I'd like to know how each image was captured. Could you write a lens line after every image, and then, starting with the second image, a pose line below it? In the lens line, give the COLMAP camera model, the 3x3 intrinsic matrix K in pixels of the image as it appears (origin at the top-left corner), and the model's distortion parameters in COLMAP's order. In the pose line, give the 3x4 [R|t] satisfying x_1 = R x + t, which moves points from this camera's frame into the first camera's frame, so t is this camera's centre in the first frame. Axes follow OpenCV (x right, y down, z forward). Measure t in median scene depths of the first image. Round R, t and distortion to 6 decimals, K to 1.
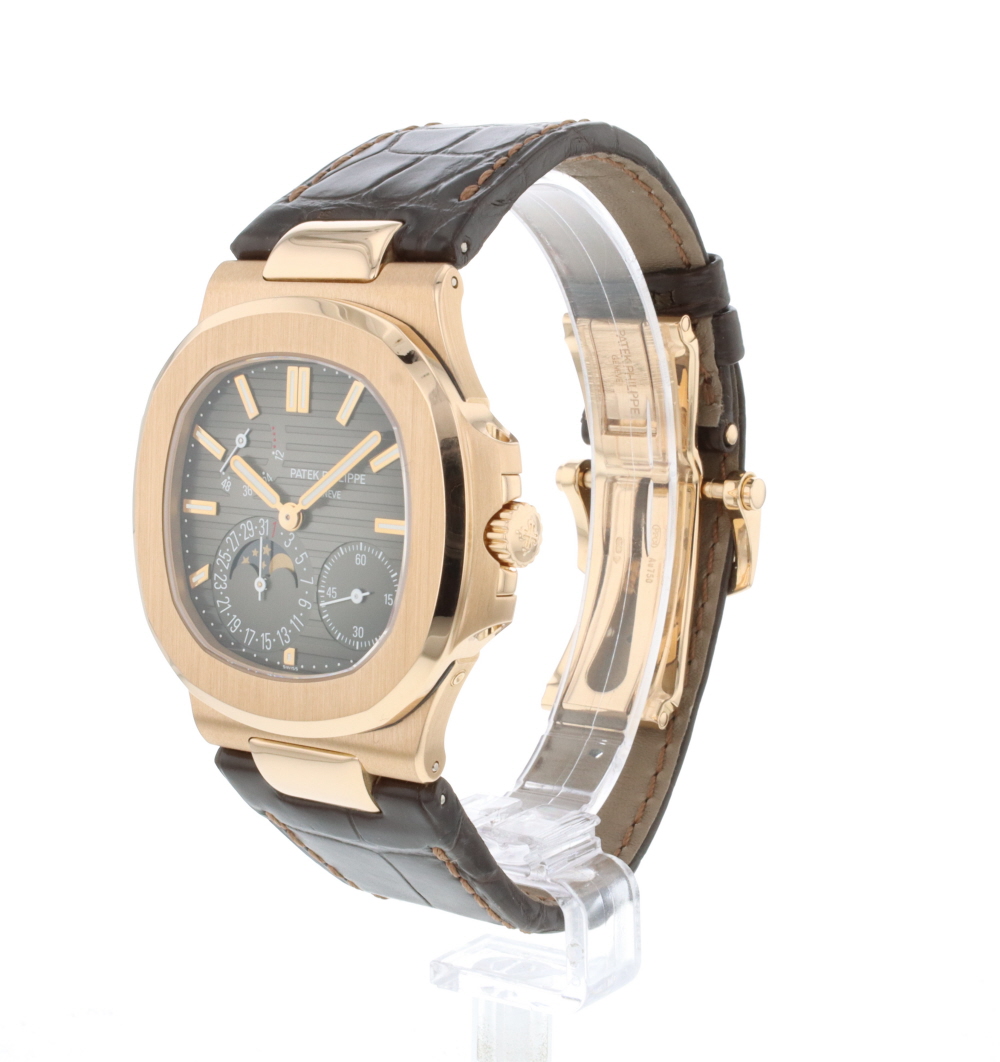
lens RADIAL K [[1379.5, 0, 502.8], [0, 1379.5, 531.2], [0, 0, 1]] dist [0.068352, 0.000000]
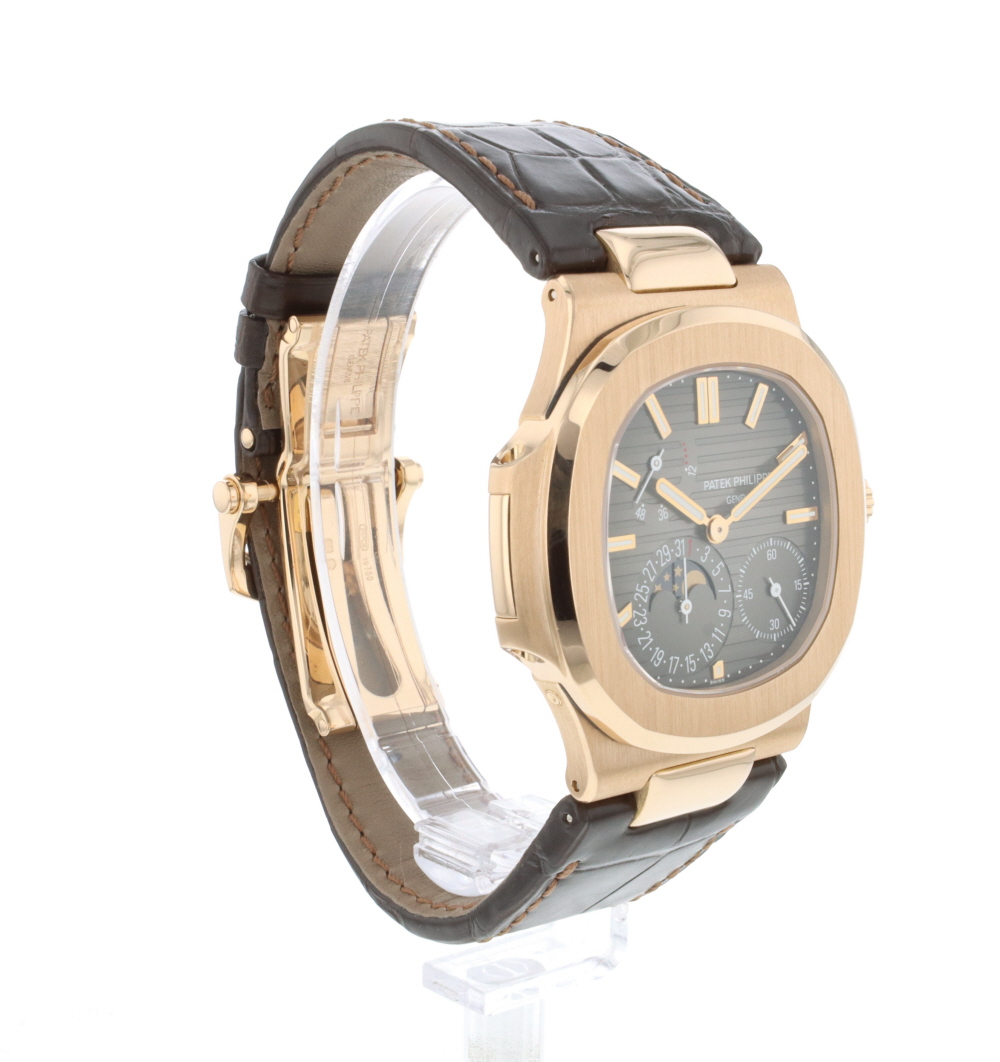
lens RADIAL K [[1379.5, 0, 503.1], [0, 1379.5, 530.3], [0, 0, 1]] dist [0.068352, 0.000000]
pose [[0.610768, -0.201387, 0.765771, -0.981773], [0.191496, 0.975975, 0.103933, -0.138388], [-0.768305, 0.083163, 0.634659, 0.481637]]
